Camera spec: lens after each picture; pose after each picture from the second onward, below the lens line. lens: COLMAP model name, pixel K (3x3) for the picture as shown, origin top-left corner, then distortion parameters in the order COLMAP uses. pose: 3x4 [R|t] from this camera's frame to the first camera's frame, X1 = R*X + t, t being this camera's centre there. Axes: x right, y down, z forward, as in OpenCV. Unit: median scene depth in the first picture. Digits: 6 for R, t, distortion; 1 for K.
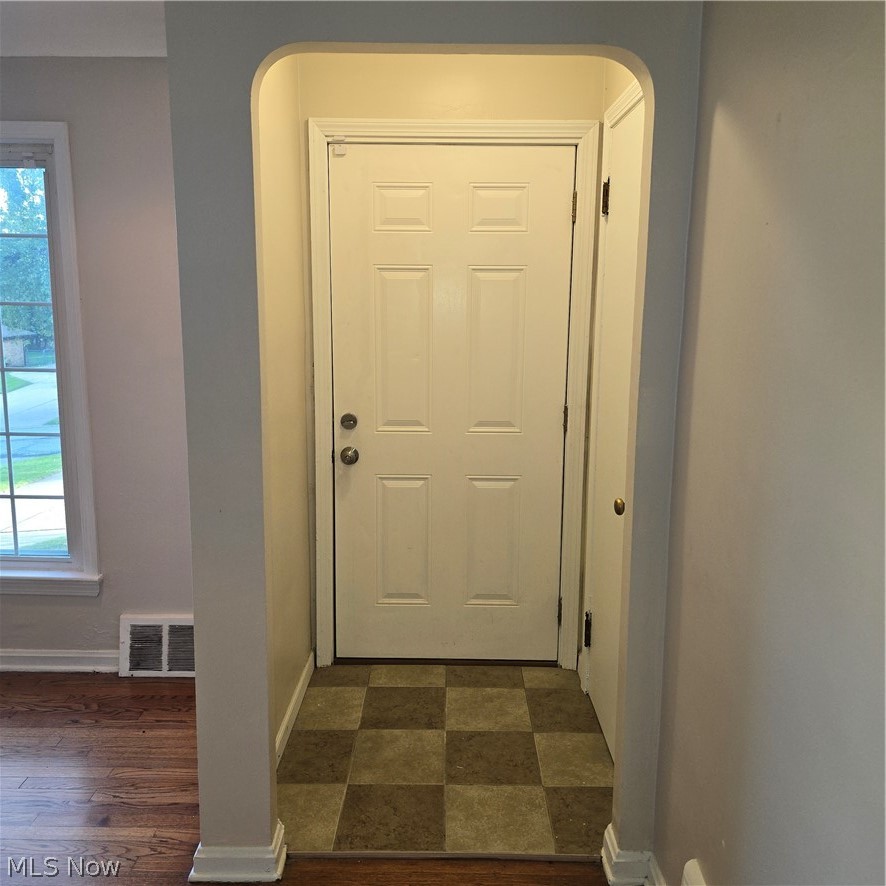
lens RADIAL K [[838.3, 0, 441.8], [0, 838.3, 436.9], [0, 0, 1]] dist [0.045930, 0.000000]
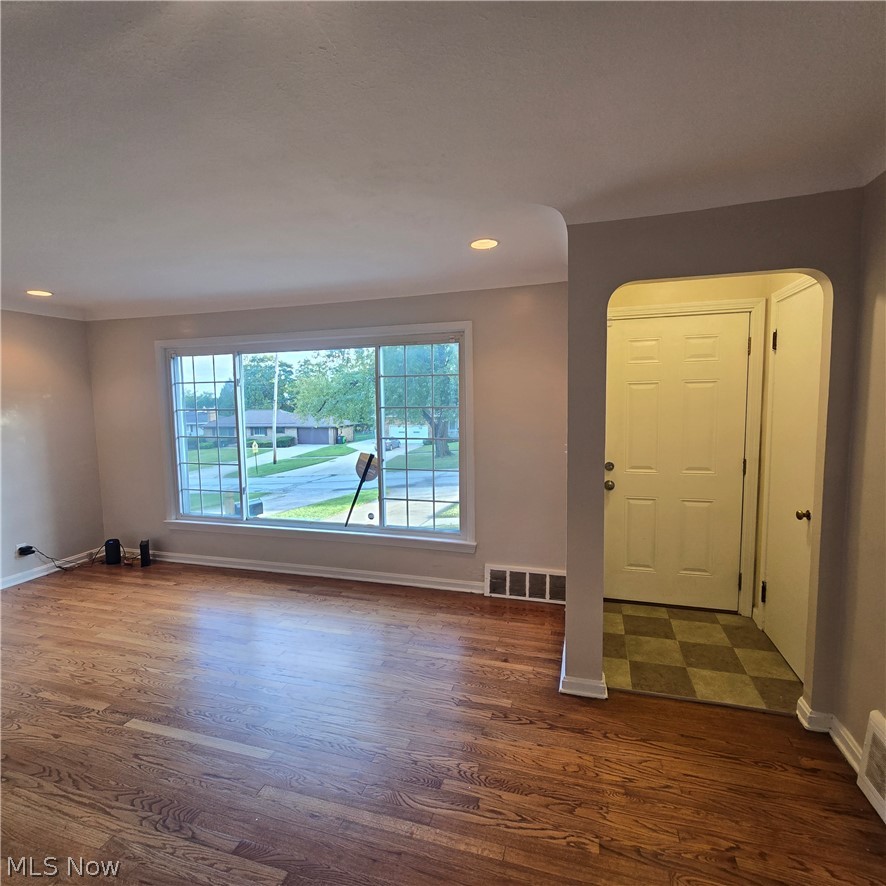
lens RADIAL K [[496.1, 0, 446.2], [0, 496.1, 443.2], [0, 0, 1]] dist [-0.011782, 0.000195]
pose [[0.951956, 0.000318, -0.306236, -0.131487], [-0.023463, 0.997136, -0.071900, 0.018645], [0.305336, 0.075631, 0.949237, -0.156004]]
